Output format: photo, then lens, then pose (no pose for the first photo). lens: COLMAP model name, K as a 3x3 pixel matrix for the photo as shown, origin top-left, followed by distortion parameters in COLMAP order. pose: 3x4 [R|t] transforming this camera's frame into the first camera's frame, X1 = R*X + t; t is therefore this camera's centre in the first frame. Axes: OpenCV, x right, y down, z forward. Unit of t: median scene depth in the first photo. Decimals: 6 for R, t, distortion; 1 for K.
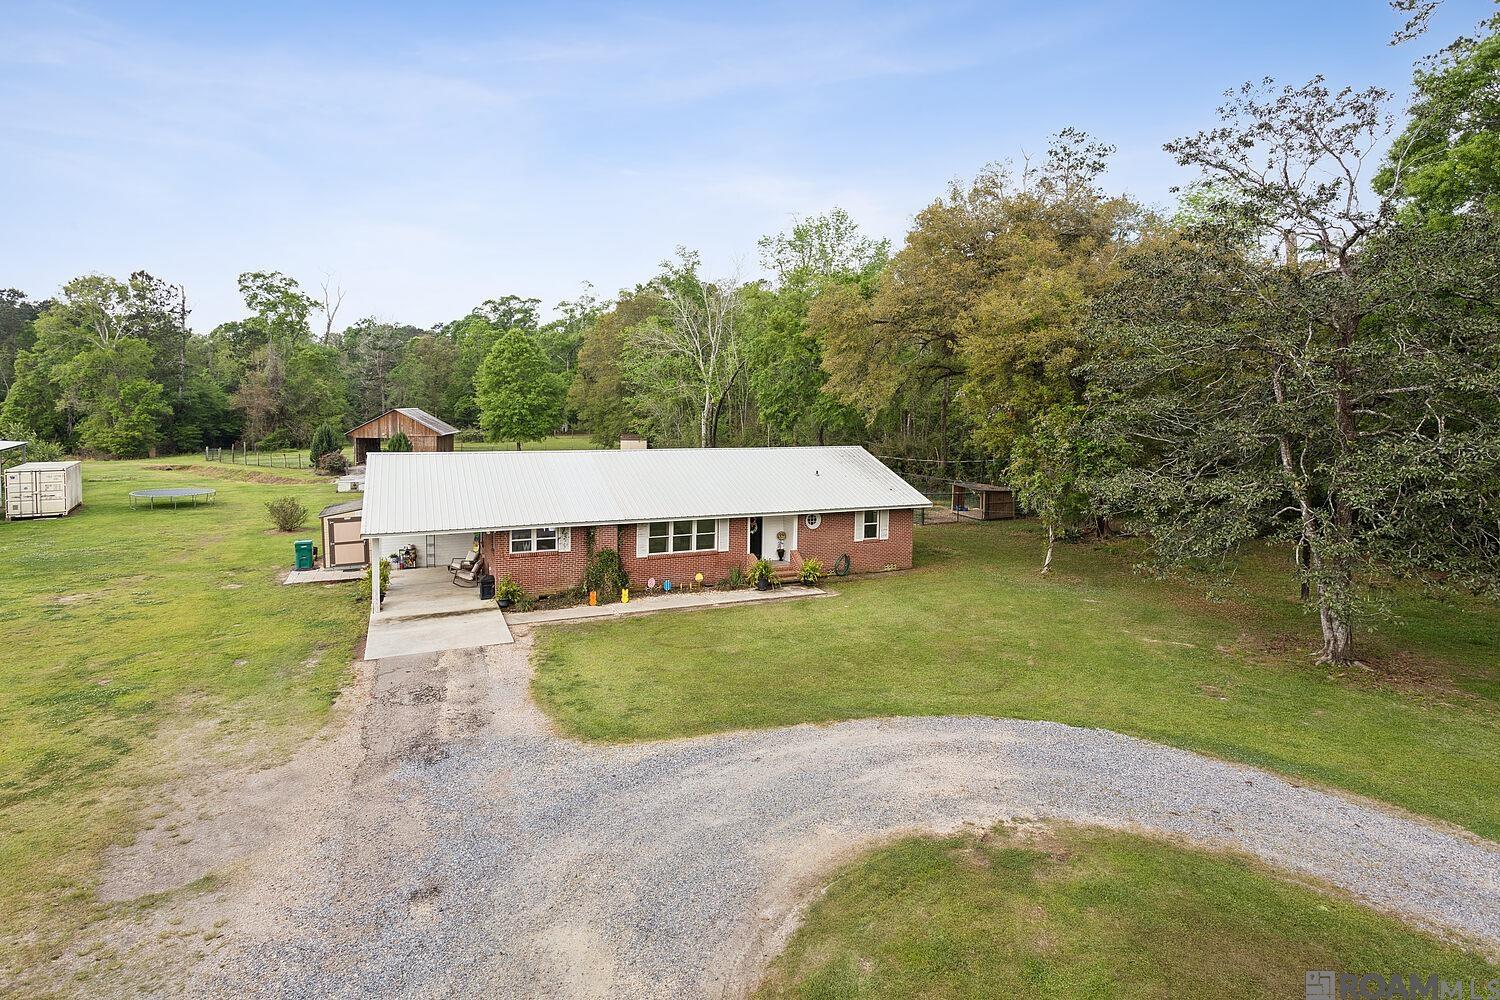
lens RADIAL K [[793.3, 0, 745.0], [0, 793.3, 419.4], [0, 0, 1]] dist [-0.006441, 0.002433]
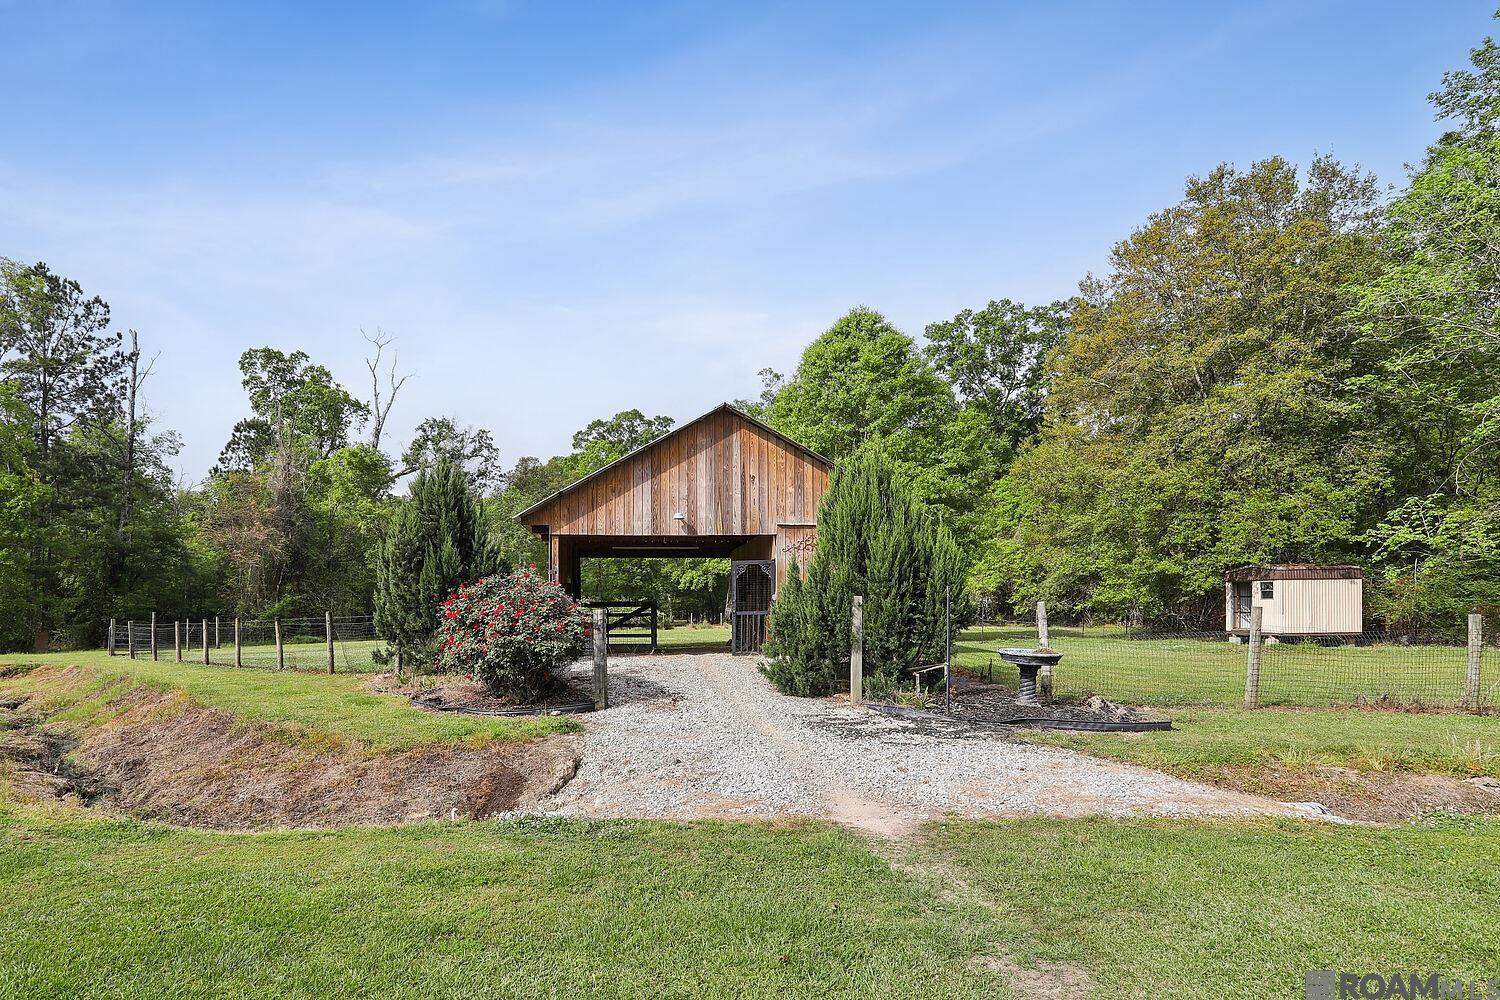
lens RADIAL K [[818.2, 0, 681.2], [0, 818.2, 562.3], [0, 0, 1]] dist [-0.054137, 0.002379]
pose [[0.994828, -0.020003, -0.099583, -1.095490], [0.012531, 0.997097, -0.075099, 0.124122], [0.100796, 0.073463, 0.992191, 1.939032]]
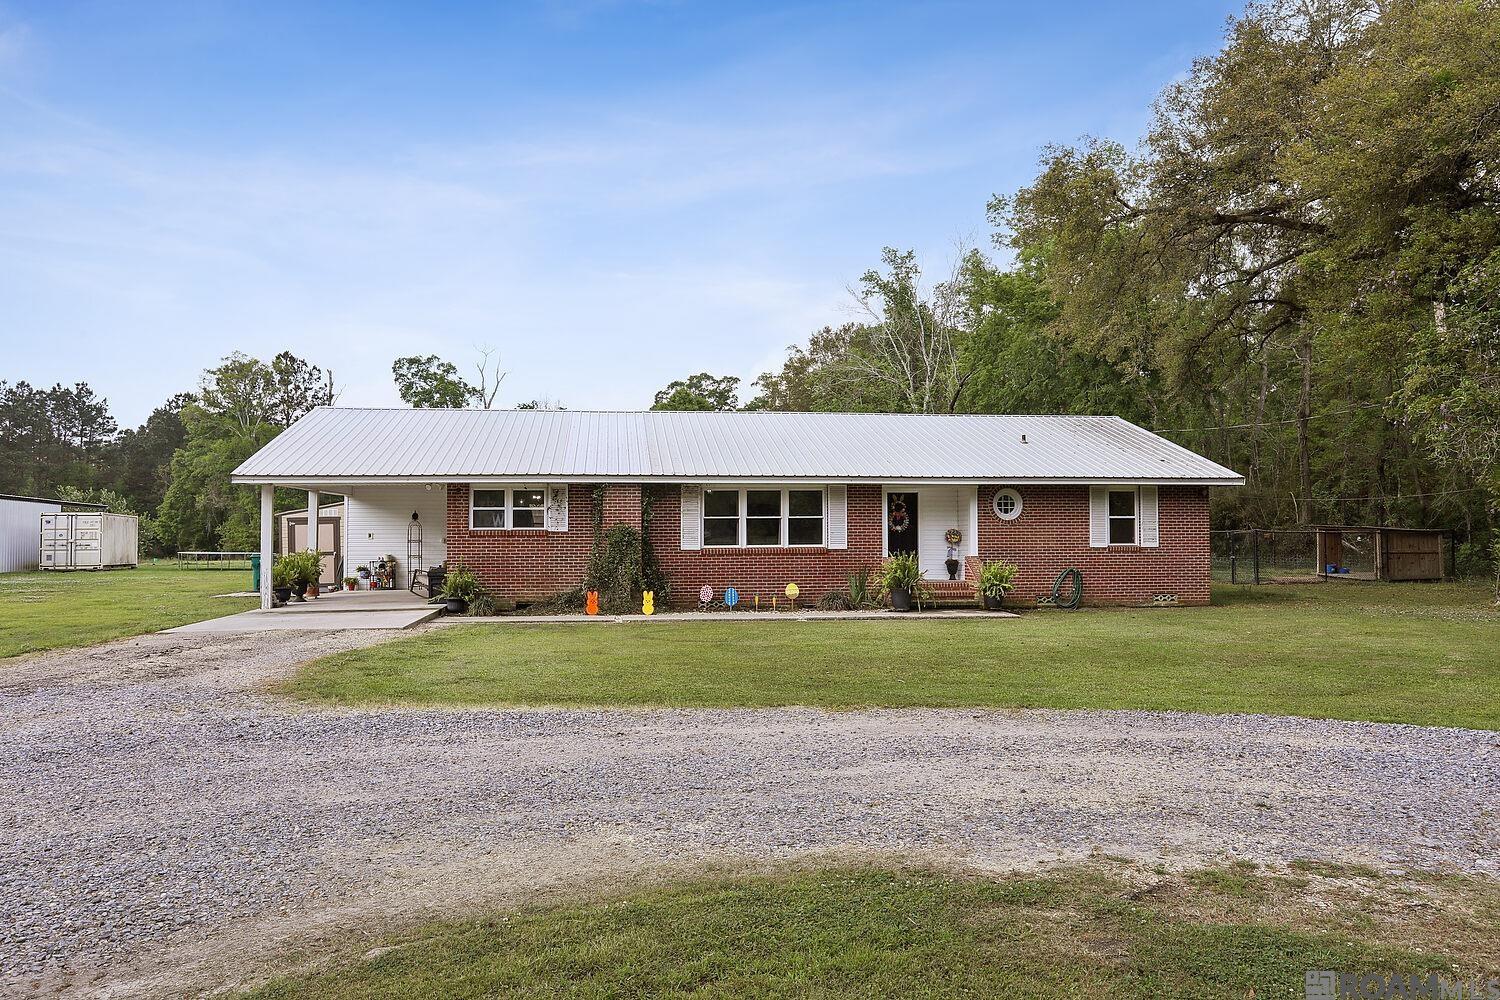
lens RADIAL K [[1030.6, 0, 709.8], [0, 1030.6, 461.4], [0, 0, 1]] dist [-0.039300, 0.023340]
pose [[0.952508, -0.036697, -0.302293, 0.102010], [0.008105, 0.995415, -0.095302, 0.158321], [0.304404, 0.088326, 0.948439, 0.238499]]
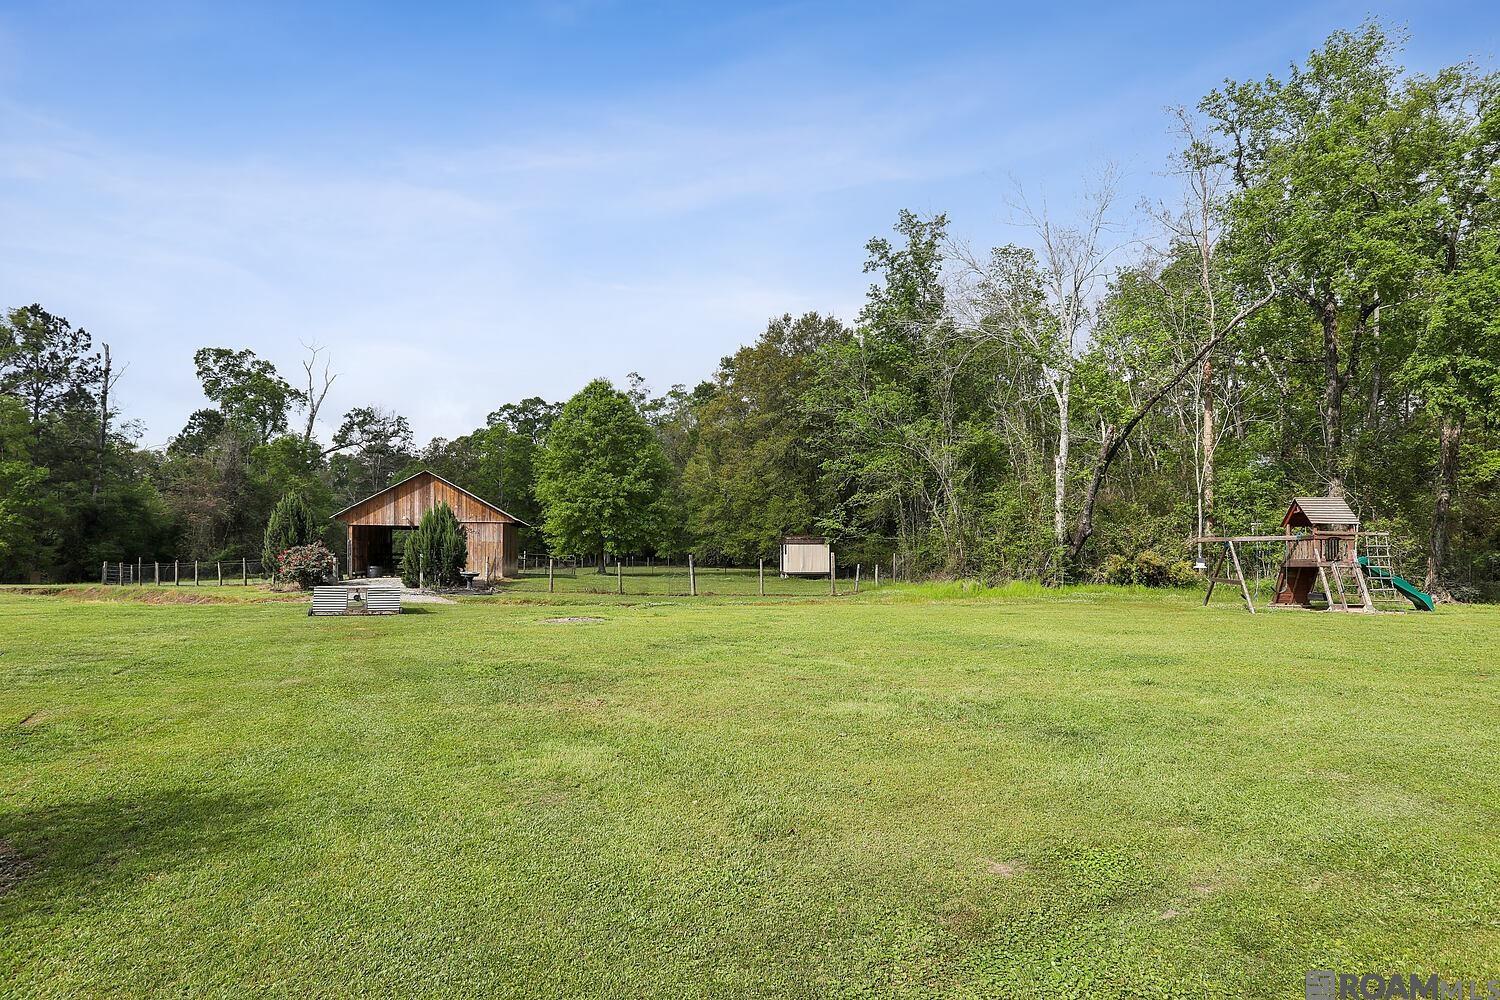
lens RADIAL K [[750.7, 0, 749.6], [0, 750.7, 509.9], [0, 0, 1]] dist [-0.028941, 0.005891]
pose [[0.998858, -0.006957, 0.047272, -0.625551], [0.010537, 0.997059, -0.075912, 0.134471], [-0.046605, 0.076324, 0.995993, 1.228017]]
